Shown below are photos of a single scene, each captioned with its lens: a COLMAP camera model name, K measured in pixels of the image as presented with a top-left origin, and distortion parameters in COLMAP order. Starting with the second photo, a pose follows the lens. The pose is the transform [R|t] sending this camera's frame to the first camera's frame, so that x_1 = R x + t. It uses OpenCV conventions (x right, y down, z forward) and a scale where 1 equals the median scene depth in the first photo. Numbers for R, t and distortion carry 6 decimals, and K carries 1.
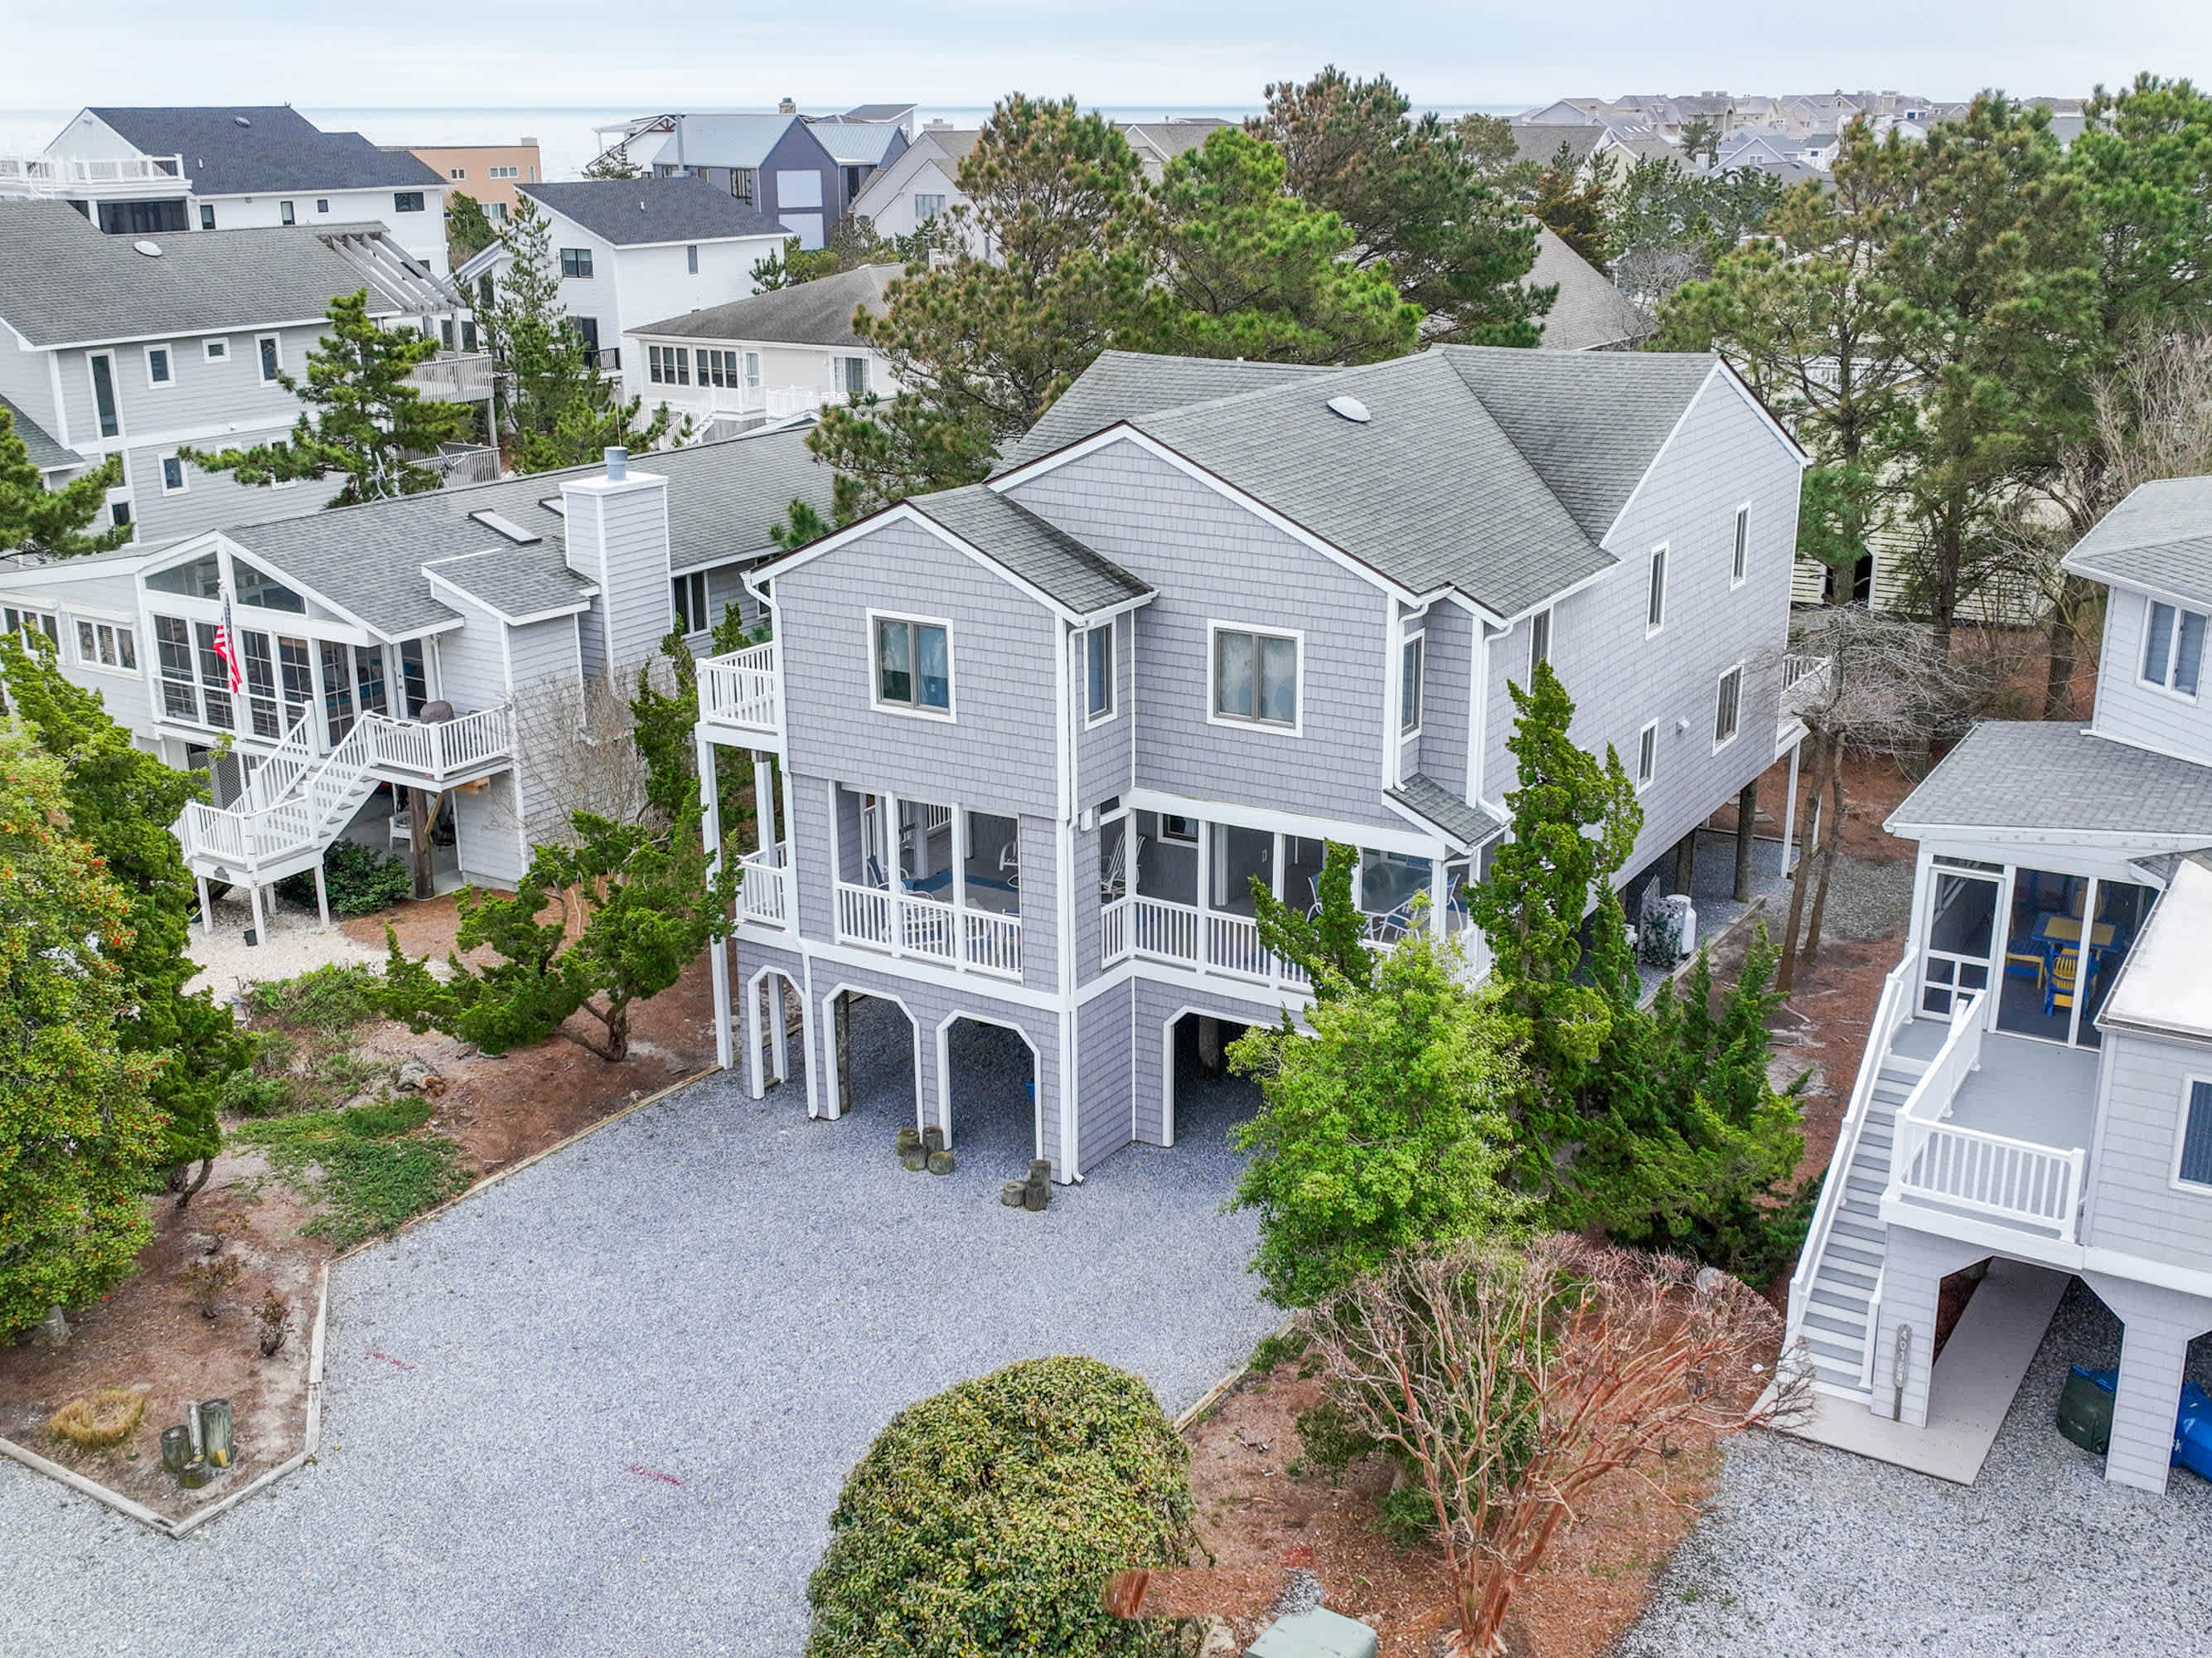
lens RADIAL K [[2241.8, 0, 1106.0], [0, 2241.8, 829.0], [0, 0, 1]] dist [0.094747, -0.003755]
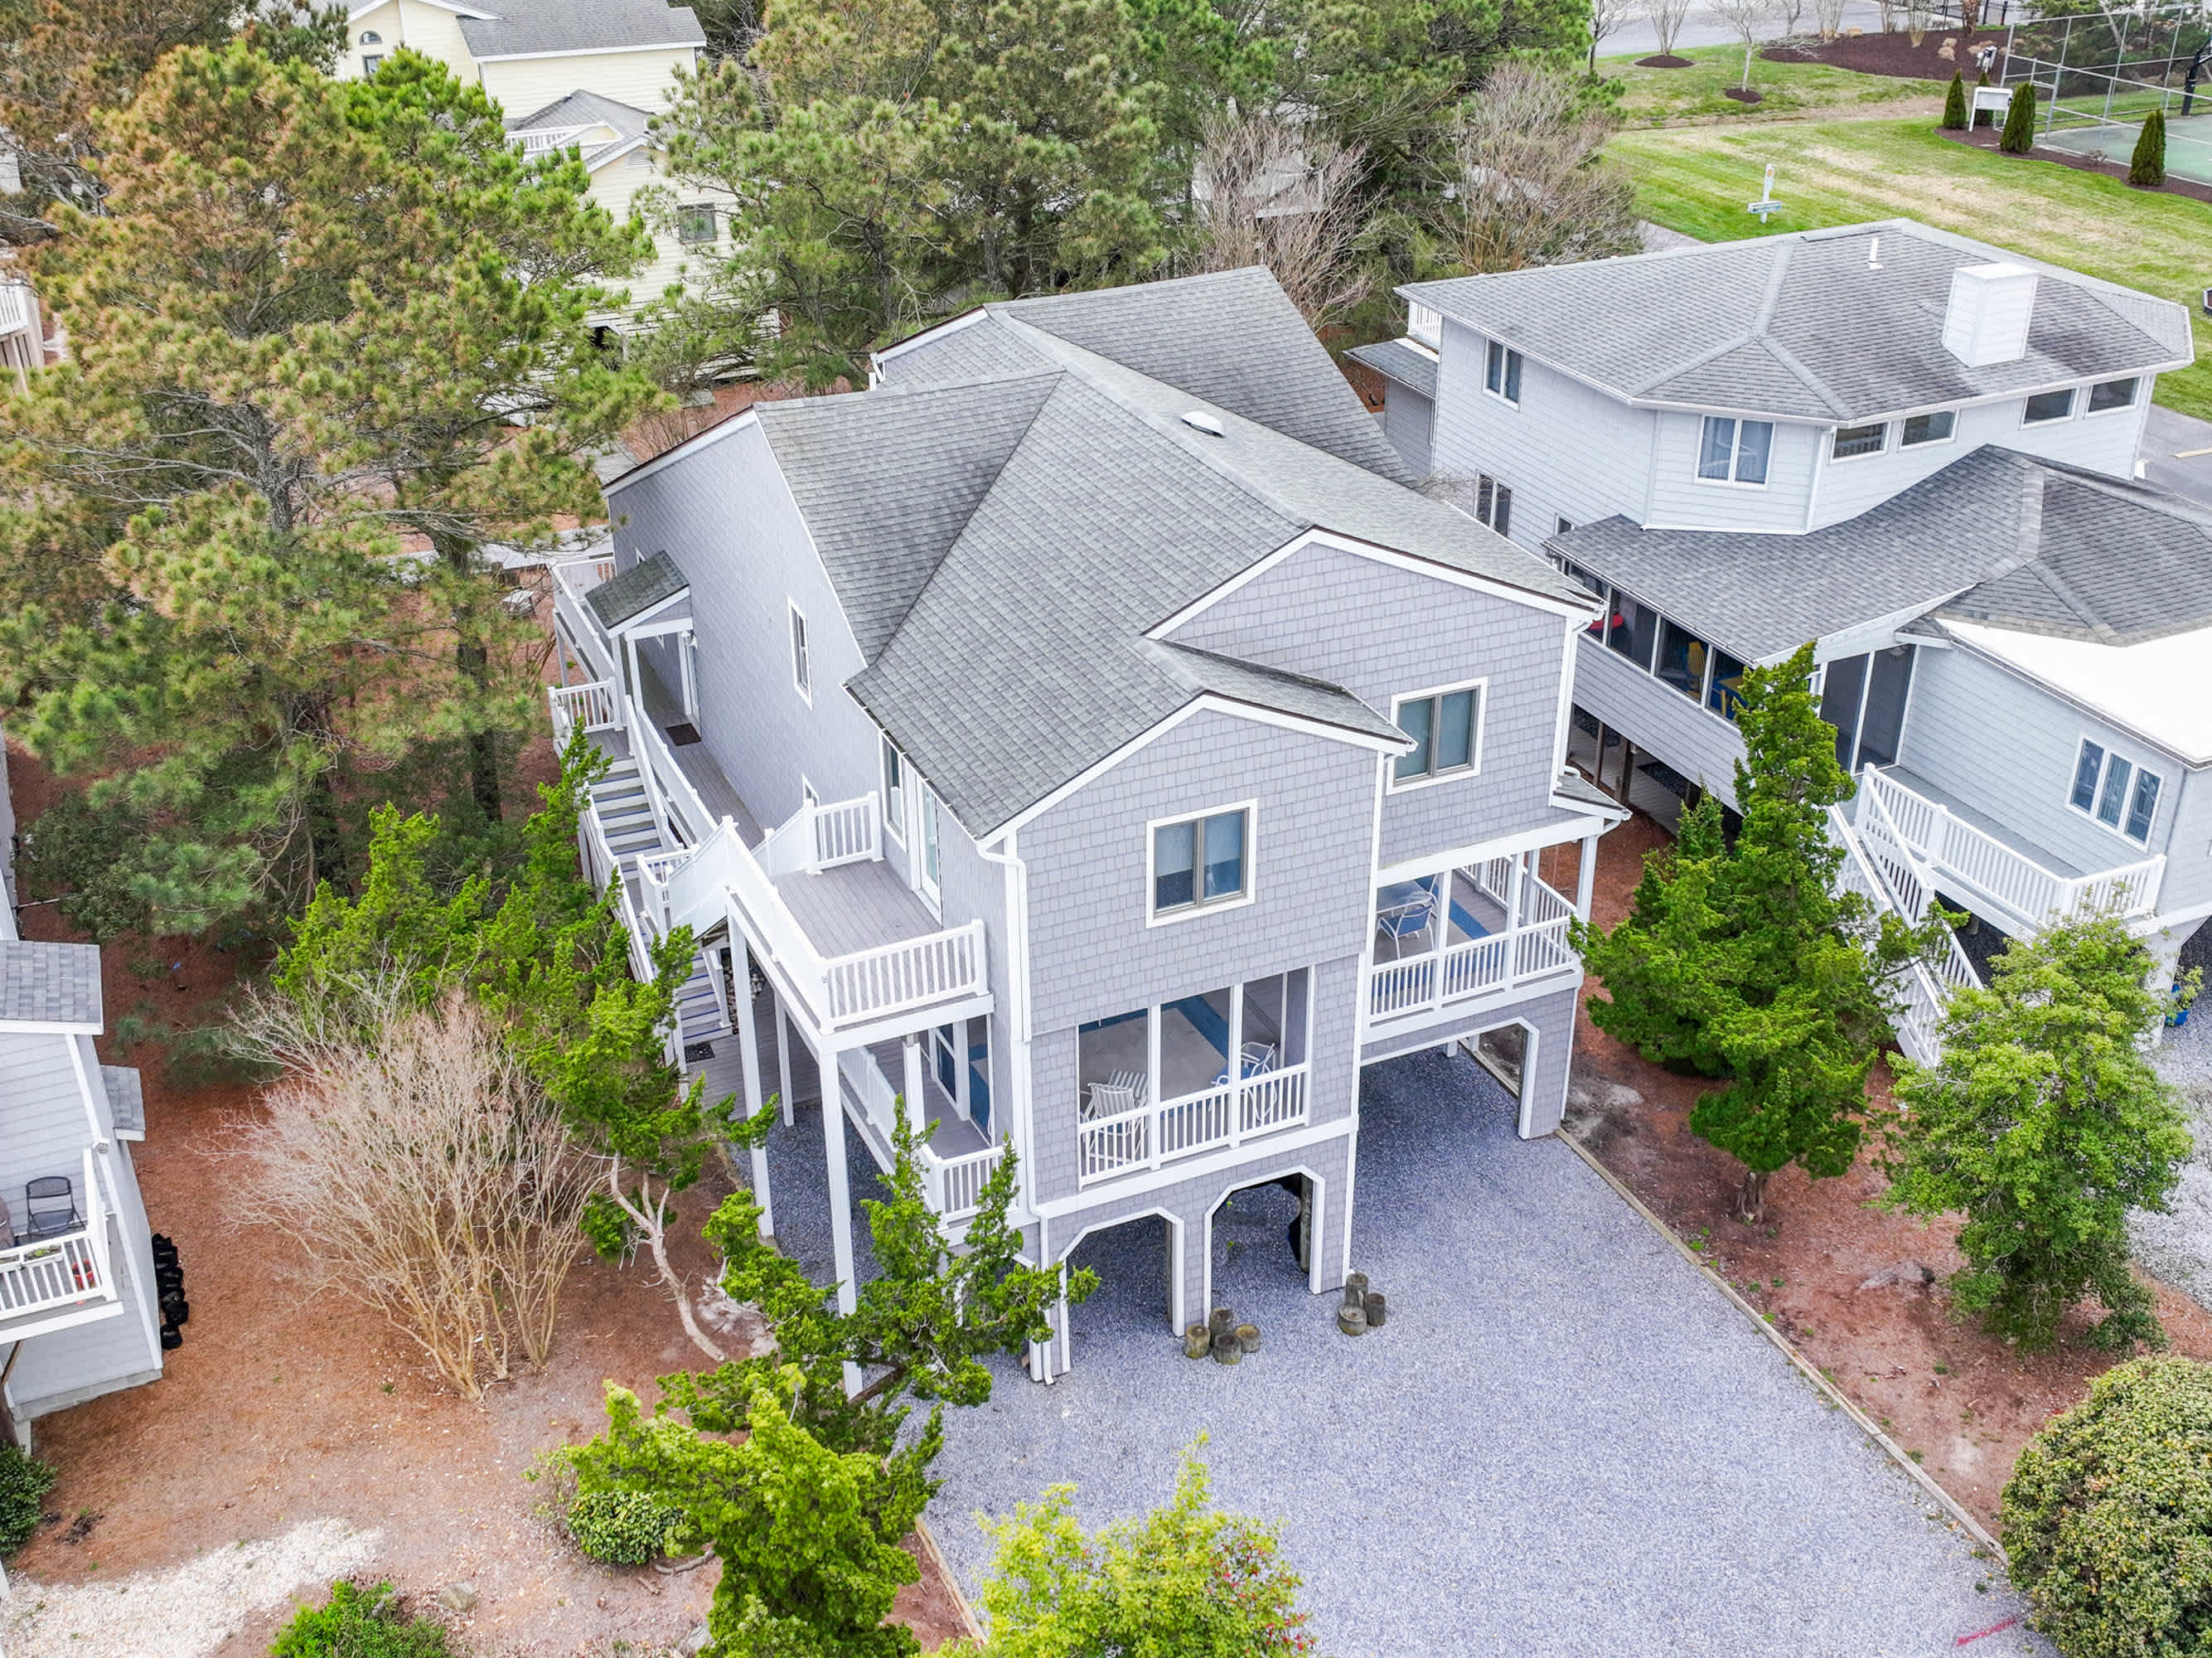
lens RADIAL K [[2241.8, 0, 1106.0], [0, 2241.8, 829.0], [0, 0, 1]] dist [0.094747, -0.003755]
pose [[0.557063, -0.393911, 0.731105, -0.718160], [0.256900, 0.918907, 0.299353, -0.344439], [-0.789736, 0.021062, 0.613085, 0.481274]]
